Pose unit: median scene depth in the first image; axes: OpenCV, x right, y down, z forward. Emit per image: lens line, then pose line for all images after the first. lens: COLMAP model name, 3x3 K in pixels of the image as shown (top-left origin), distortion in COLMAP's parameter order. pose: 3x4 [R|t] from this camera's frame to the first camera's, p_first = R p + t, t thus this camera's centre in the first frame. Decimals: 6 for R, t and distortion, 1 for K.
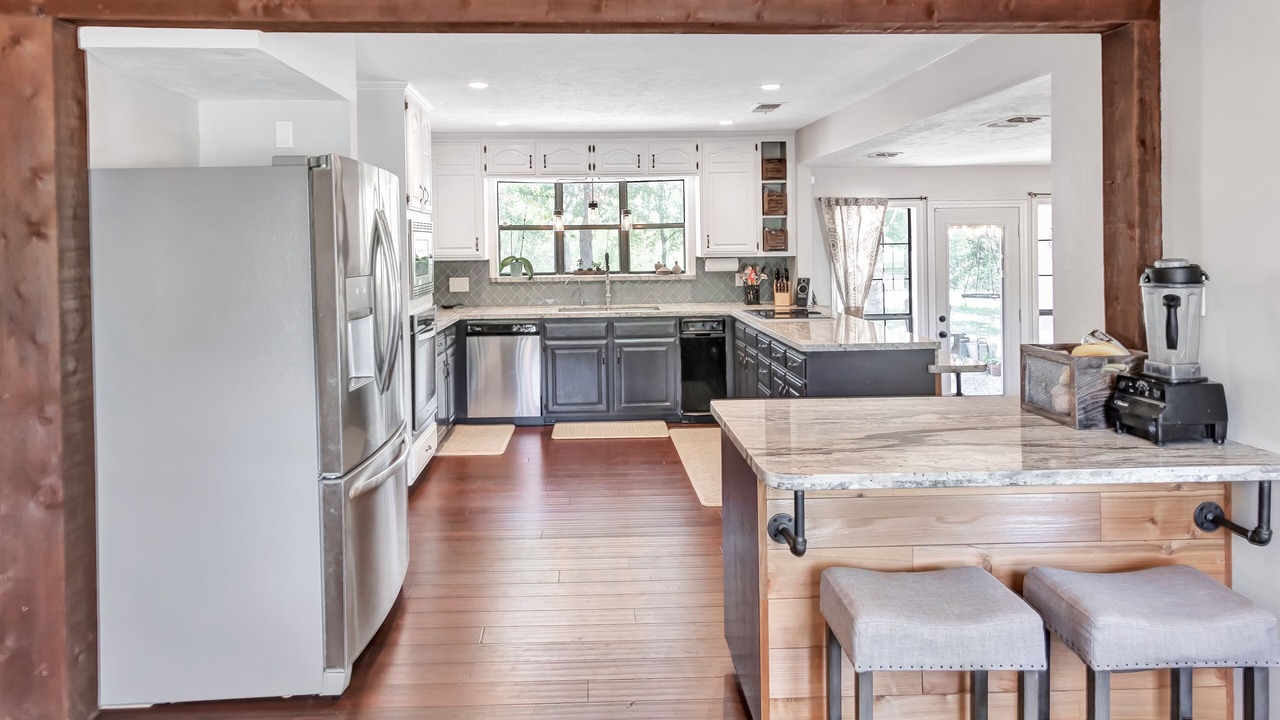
lens RADIAL K [[705.7, 0, 586.7], [0, 705.7, 416.4], [0, 0, 1]] dist [0.003043, 0.000383]
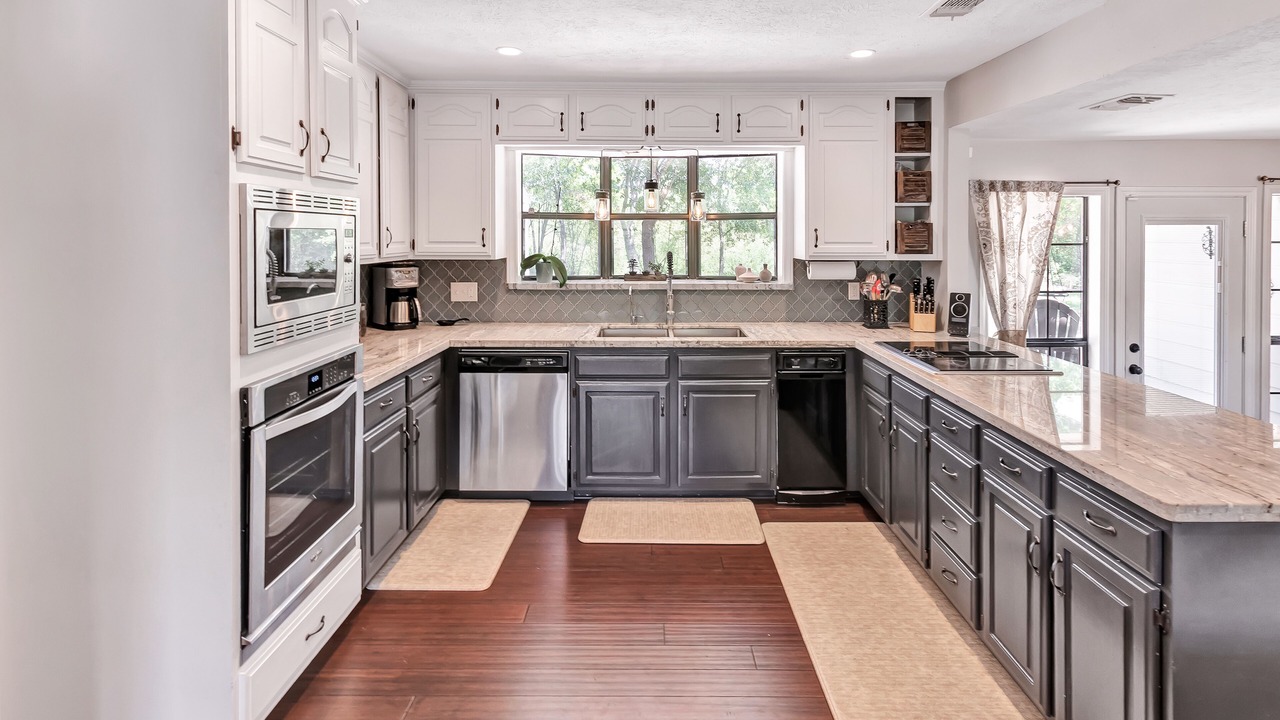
lens RADIAL K [[606.9, 0, 638.6], [0, 606.9, 334.3], [0, 0, 1]] dist [0.011240, 0.000436]
pose [[0.999693, 0.017325, -0.017726, 0.009722], [-0.018693, 0.996609, -0.080132, -0.099867], [0.016278, 0.080438, 0.996627, 0.398676]]
